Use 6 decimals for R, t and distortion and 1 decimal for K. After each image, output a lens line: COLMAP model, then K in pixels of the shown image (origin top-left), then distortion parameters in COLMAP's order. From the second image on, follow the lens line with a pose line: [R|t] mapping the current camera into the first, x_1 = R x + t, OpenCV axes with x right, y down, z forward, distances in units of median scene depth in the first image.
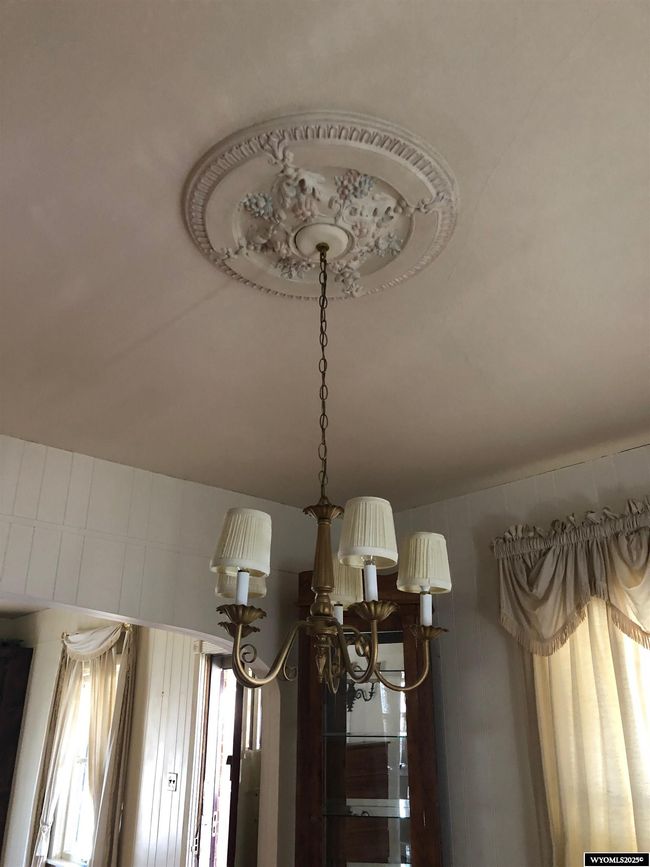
lens RADIAL K [[706.4, 0, 324.8], [0, 706.4, 440.3], [0, 0, 1]] dist [0.022011, -0.016271]
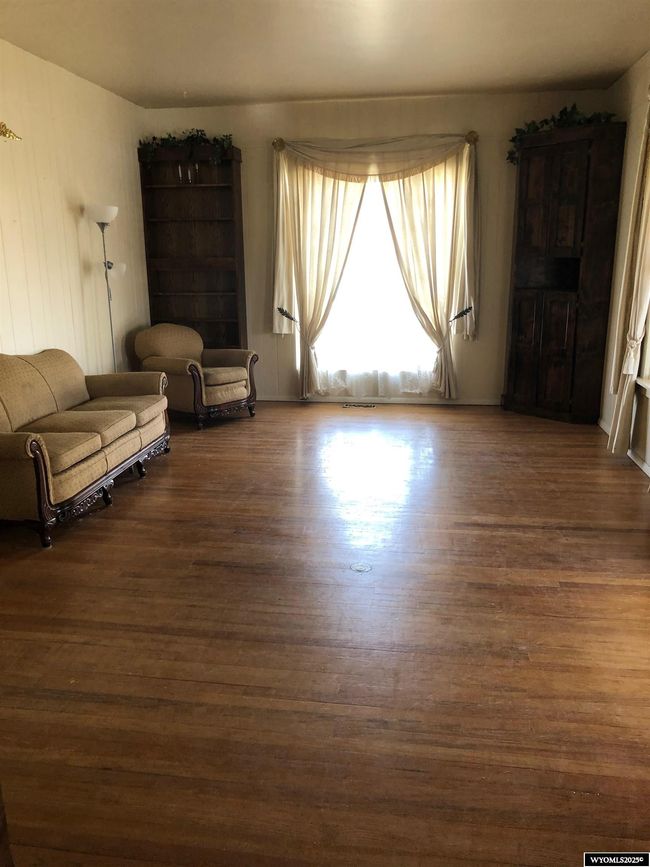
lens RADIAL K [[706.4, 0, 325.5], [0, 706.4, 436.9], [0, 0, 1]] dist [0.022011, -0.016271]
pose [[0.636096, 0.185124, -0.749074, -0.004868], [0.293393, 0.839848, 0.456700, 0.279757], [0.713655, -0.510278, 0.479910, 0.527481]]
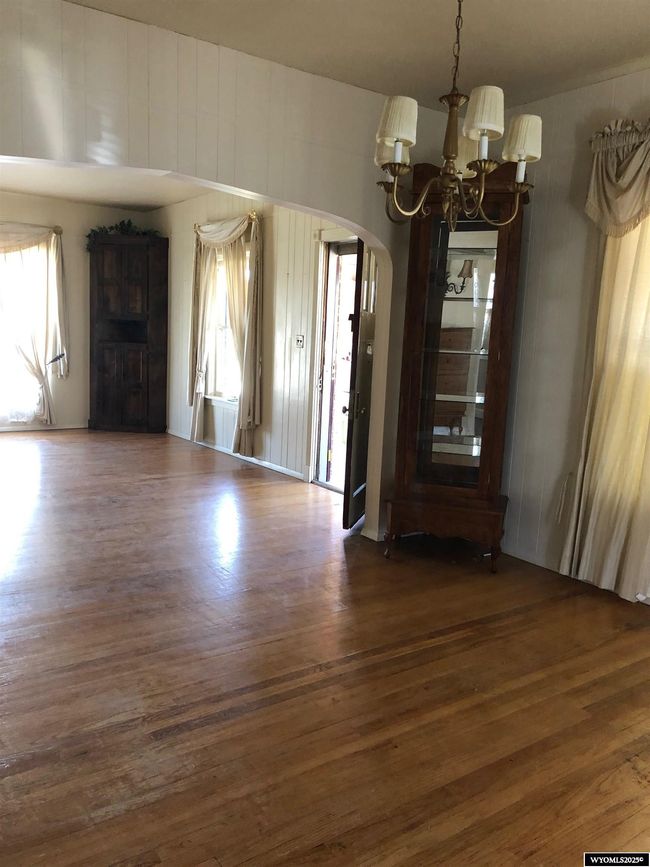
lens RADIAL K [[706.4, 0, 329.5], [0, 706.4, 432.8], [0, 0, 1]] dist [0.022011, -0.016271]
pose [[0.992767, 0.055050, -0.106688, -0.024142], [0.005660, 0.866219, 0.499632, -0.011369], [0.119920, -0.496622, 0.859643, -0.222535]]
